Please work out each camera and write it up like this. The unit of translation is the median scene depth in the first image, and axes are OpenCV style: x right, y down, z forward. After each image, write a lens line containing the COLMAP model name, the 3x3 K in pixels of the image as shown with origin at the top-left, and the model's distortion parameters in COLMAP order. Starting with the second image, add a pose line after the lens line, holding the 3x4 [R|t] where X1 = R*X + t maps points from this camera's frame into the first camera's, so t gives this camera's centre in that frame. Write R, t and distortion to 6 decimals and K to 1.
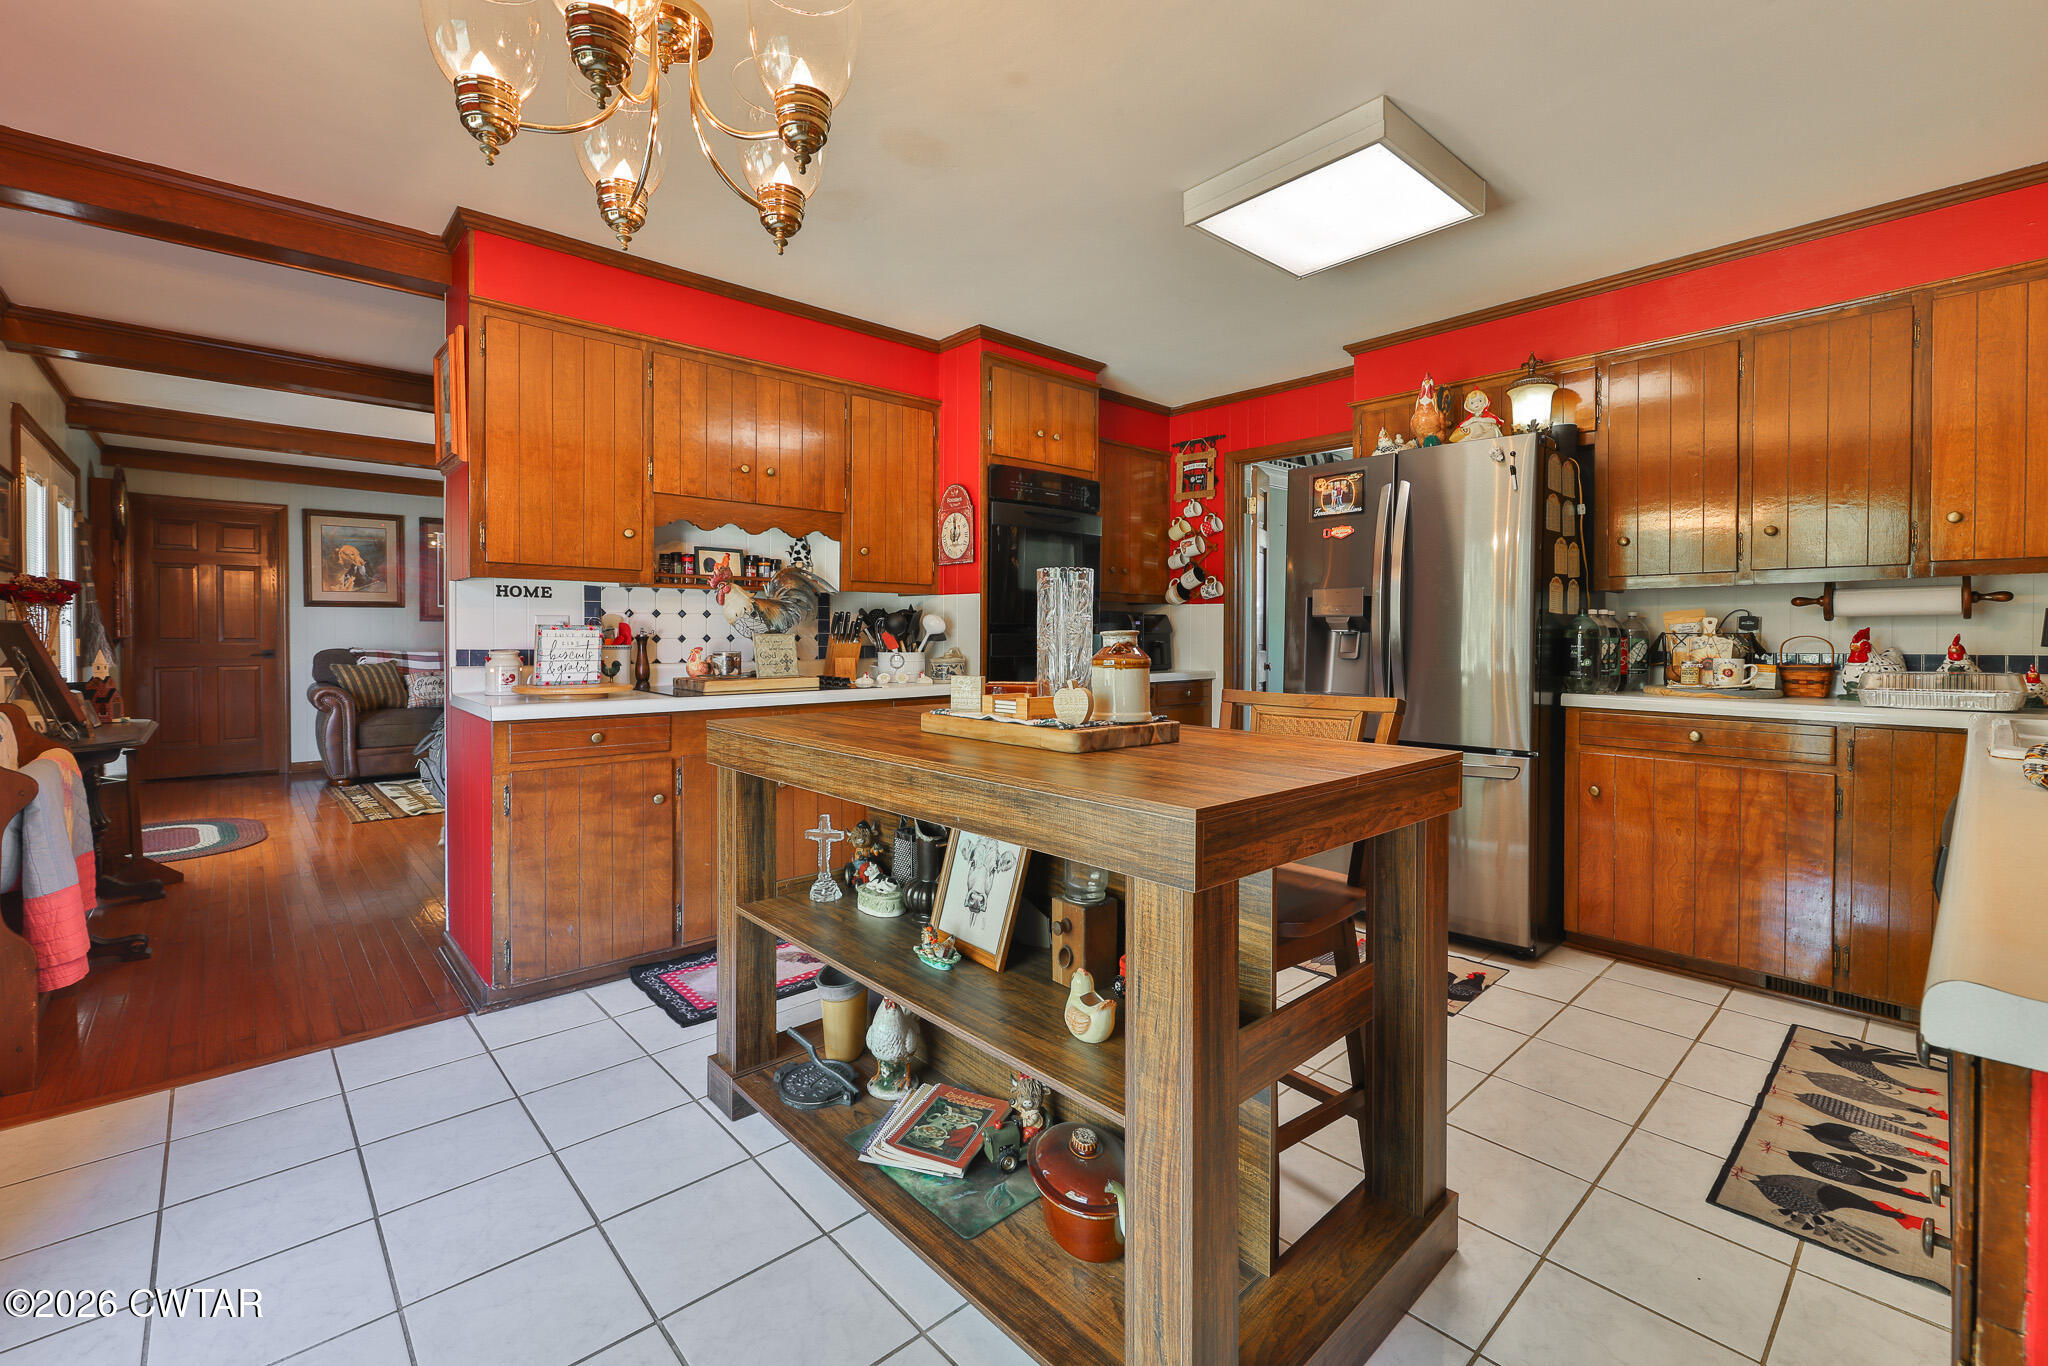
lens RADIAL K [[874.6, 0, 1017.0], [0, 874.6, 662.1], [0, 0, 1]] dist [-0.001282, -0.000361]
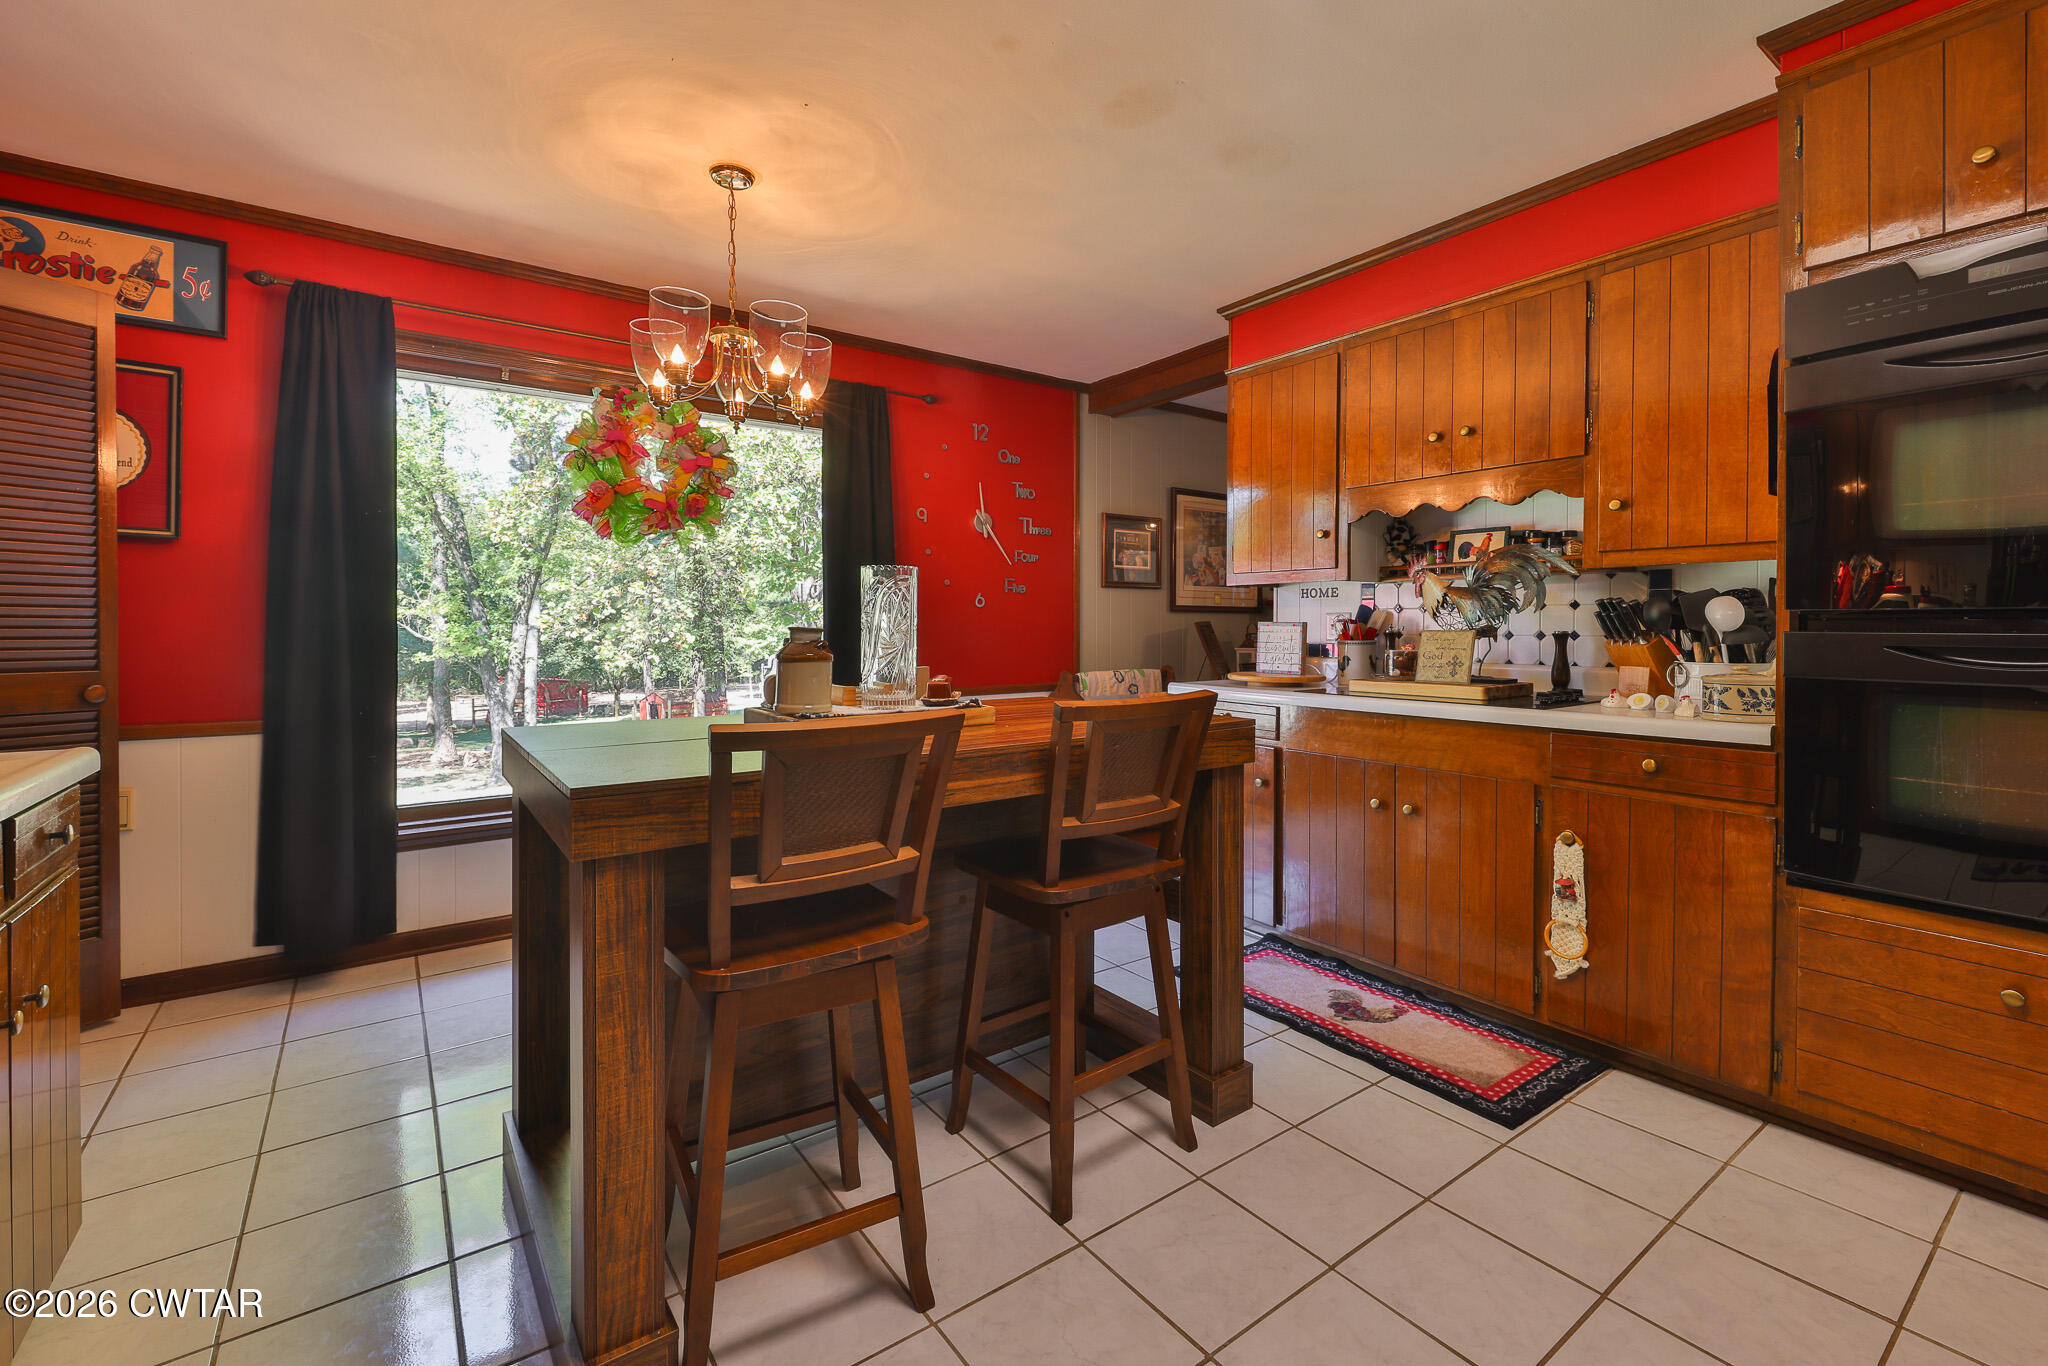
lens RADIAL K [[874.6, 0, 1017.0], [0, 874.6, 662.1], [0, 0, 1]] dist [-0.001282, -0.000361]
pose [[-0.103296, 0.038098, -0.993921, 0.559914], [-0.030565, 0.998673, 0.041456, -0.023166], [0.994181, 0.034662, -0.101994, 0.655237]]
